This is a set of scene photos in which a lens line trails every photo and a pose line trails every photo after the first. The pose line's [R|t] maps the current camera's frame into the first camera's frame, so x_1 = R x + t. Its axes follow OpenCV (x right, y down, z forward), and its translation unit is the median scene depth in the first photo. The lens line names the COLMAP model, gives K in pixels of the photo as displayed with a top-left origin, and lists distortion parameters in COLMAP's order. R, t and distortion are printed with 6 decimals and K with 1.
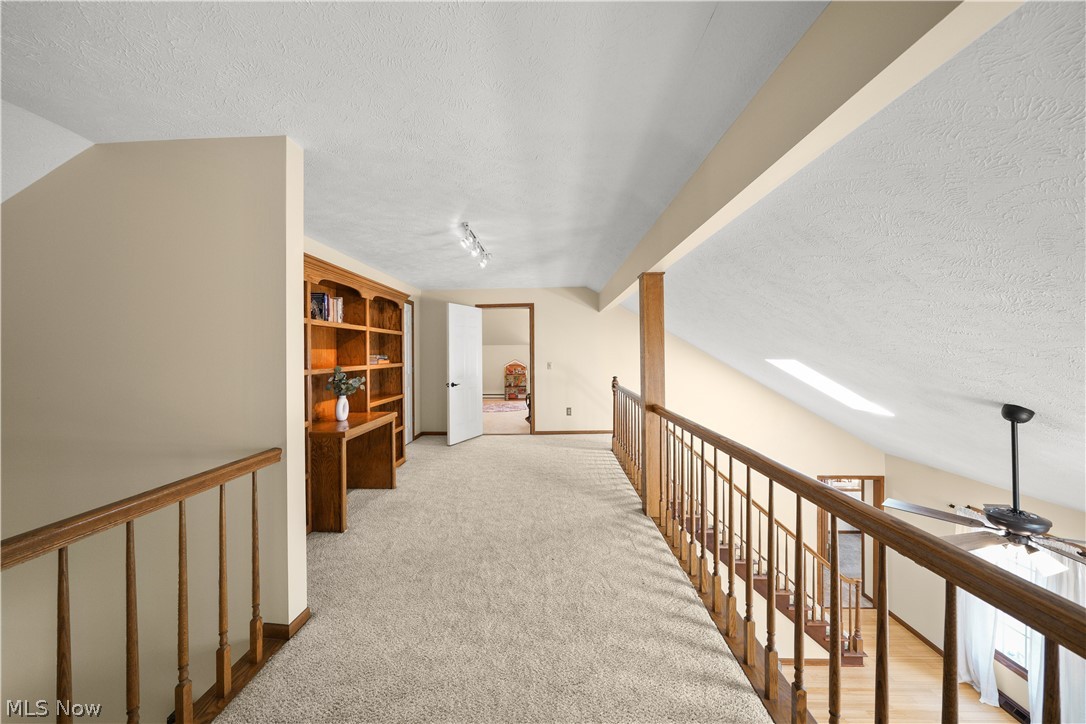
lens RADIAL K [[382.1, 0, 542.3], [0, 382.1, 356.9], [0, 0, 1]] dist [-0.007497, 0.000423]
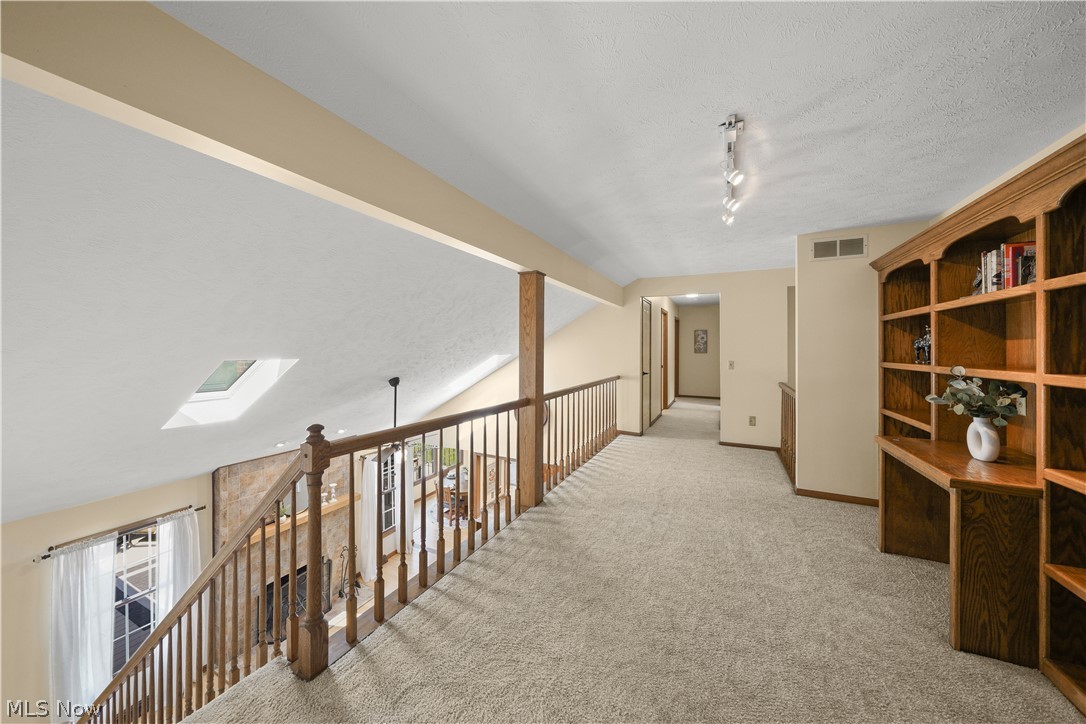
lens RADIAL K [[382.1, 0, 541.2], [0, 382.1, 352.6], [0, 0, 1]] dist [-0.007497, 0.000423]
pose [[-0.914757, 0.003015, 0.403992, -0.154333], [0.004887, 0.999982, 0.003603, -0.005543], [-0.403974, 0.005271, -0.914755, 1.950813]]
